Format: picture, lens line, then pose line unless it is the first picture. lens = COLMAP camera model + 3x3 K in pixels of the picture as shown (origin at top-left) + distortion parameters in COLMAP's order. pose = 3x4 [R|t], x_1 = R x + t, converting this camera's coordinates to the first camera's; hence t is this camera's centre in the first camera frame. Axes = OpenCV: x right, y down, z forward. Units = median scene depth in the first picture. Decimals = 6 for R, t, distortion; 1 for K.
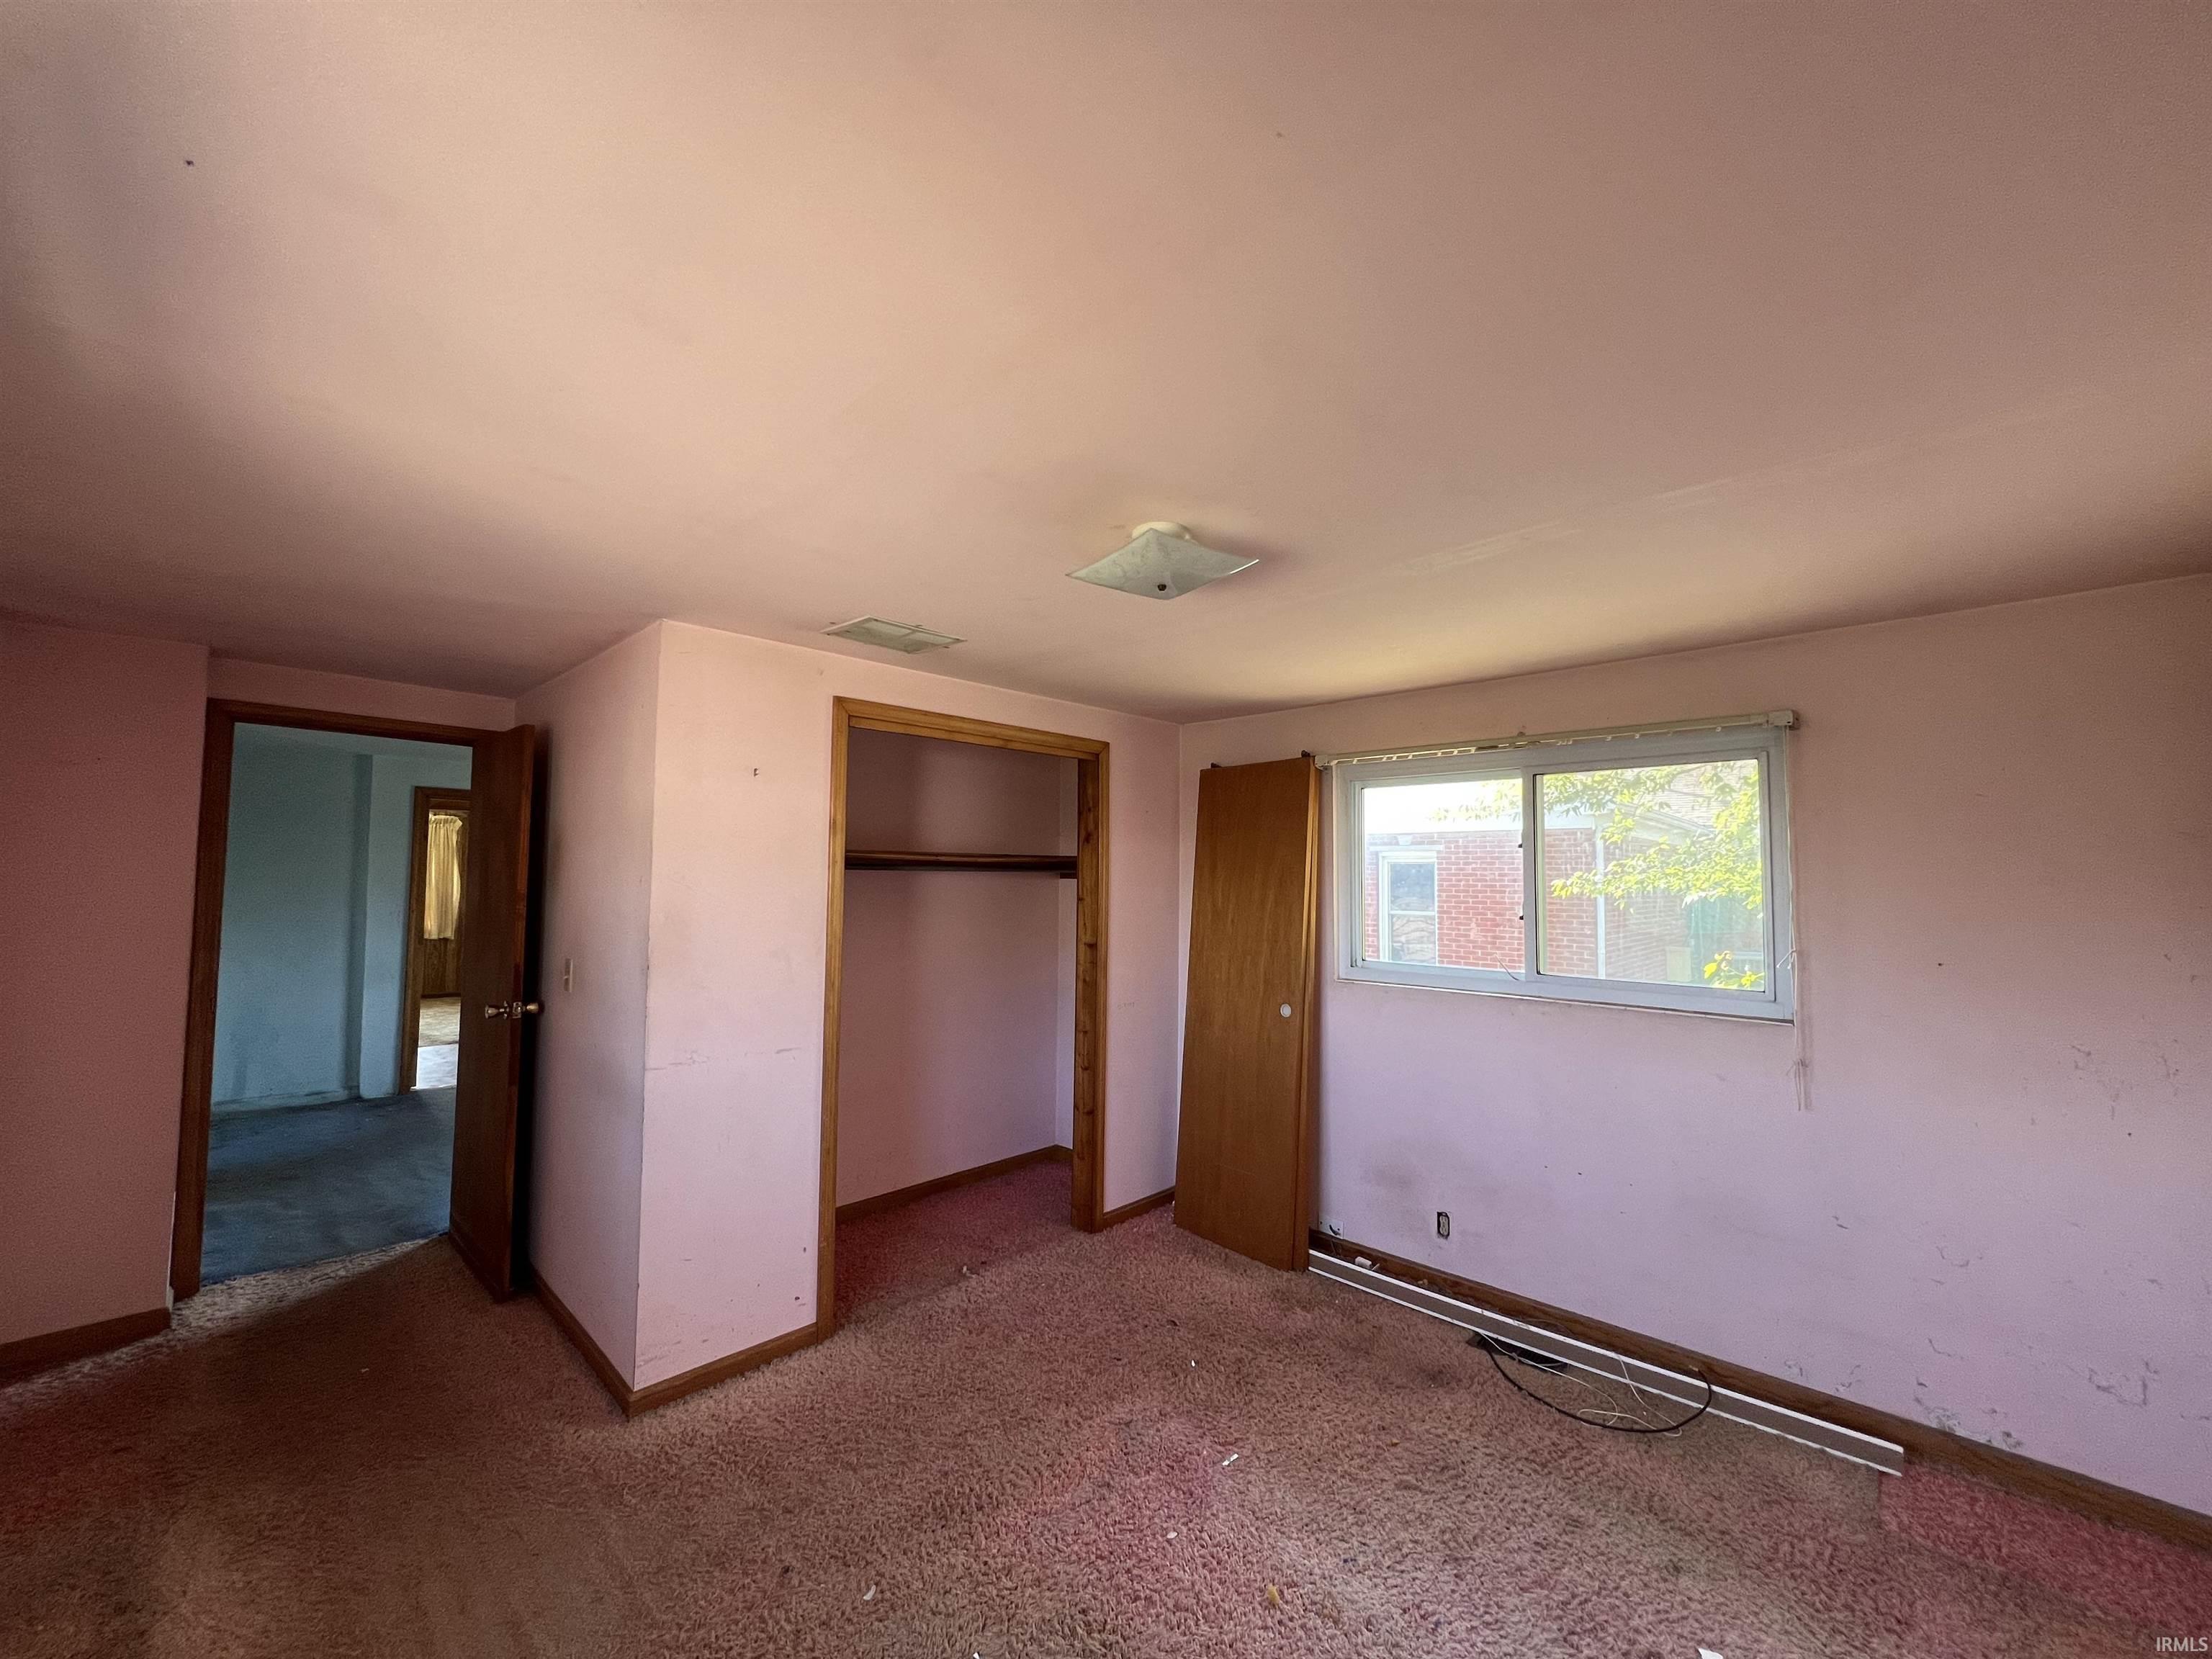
lens RADIAL K [[883.0, 0, 1106.0], [0, 883.0, 829.5], [0, 0, 1]] dist [-0.001231, 0.000161]
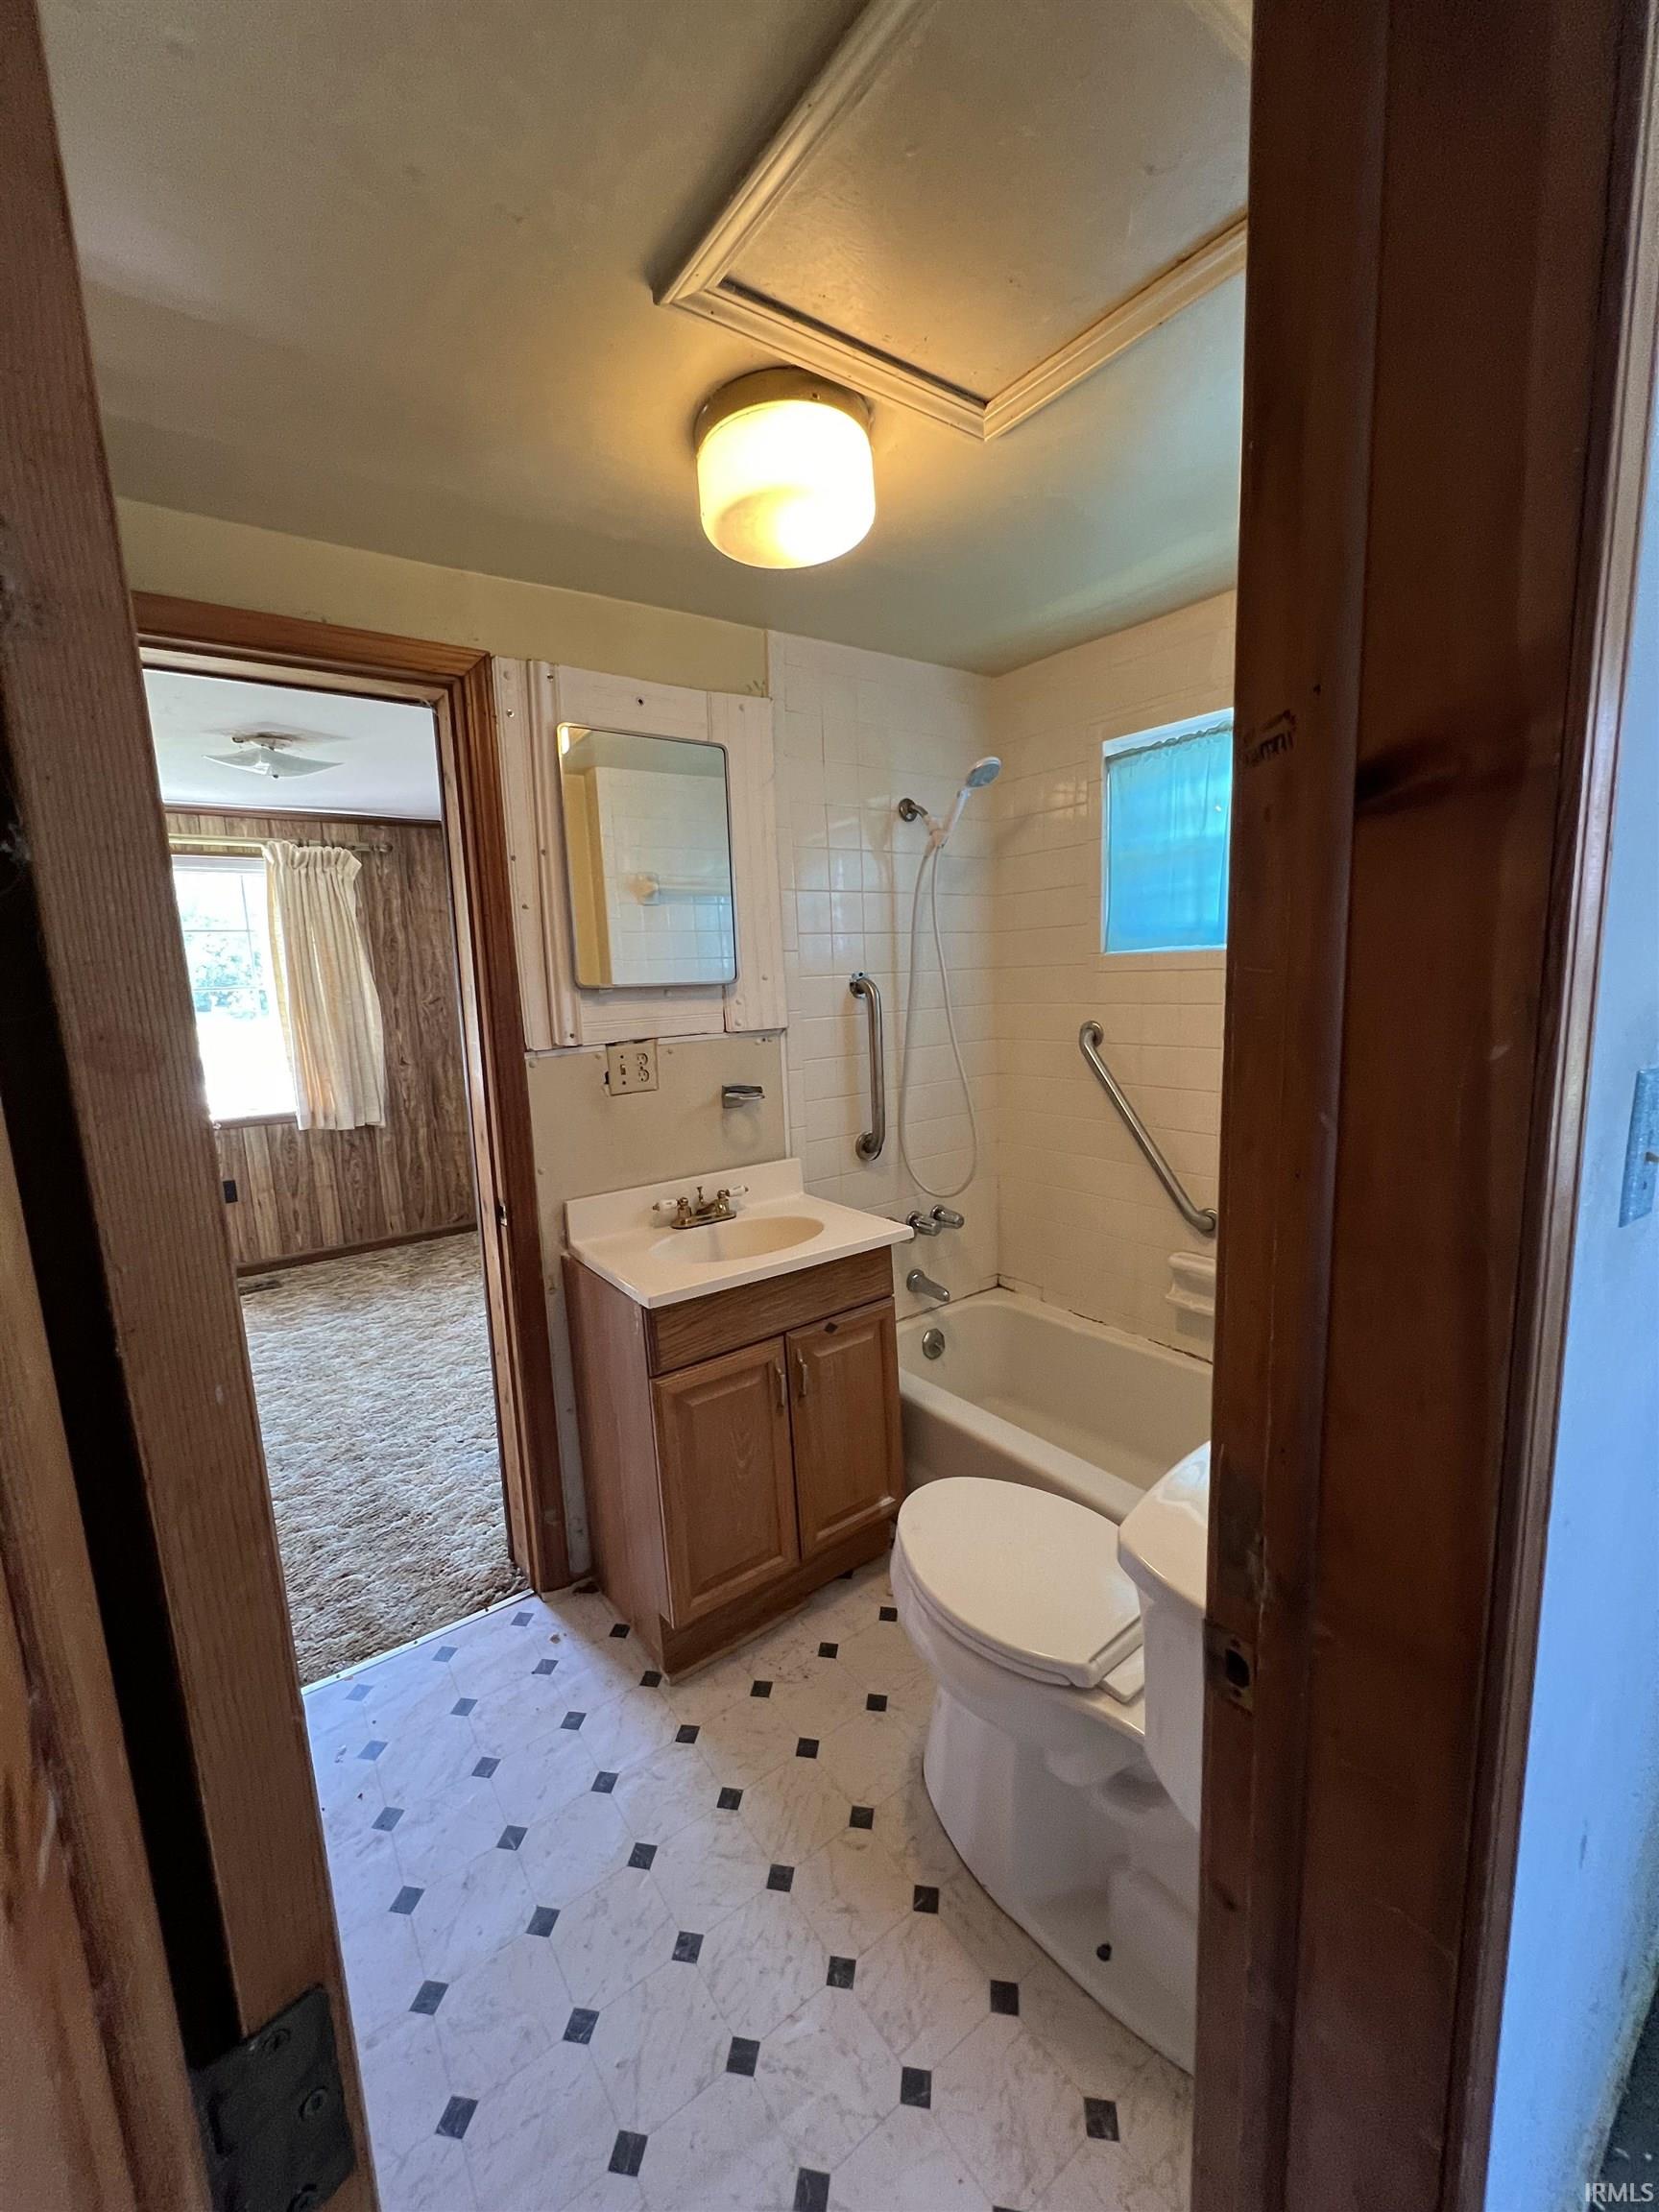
lens RADIAL K [[883.0, 0, 829.5], [0, 883.0, 1106.0], [0, 0, 1]] dist [-0.001231, 0.000161]
pose [[0.989131, -0.032340, -0.143438, -0.546309], [0.061031, 0.977810, 0.200406, 0.042646], [0.133774, -0.206982, 0.969156, 0.722293]]
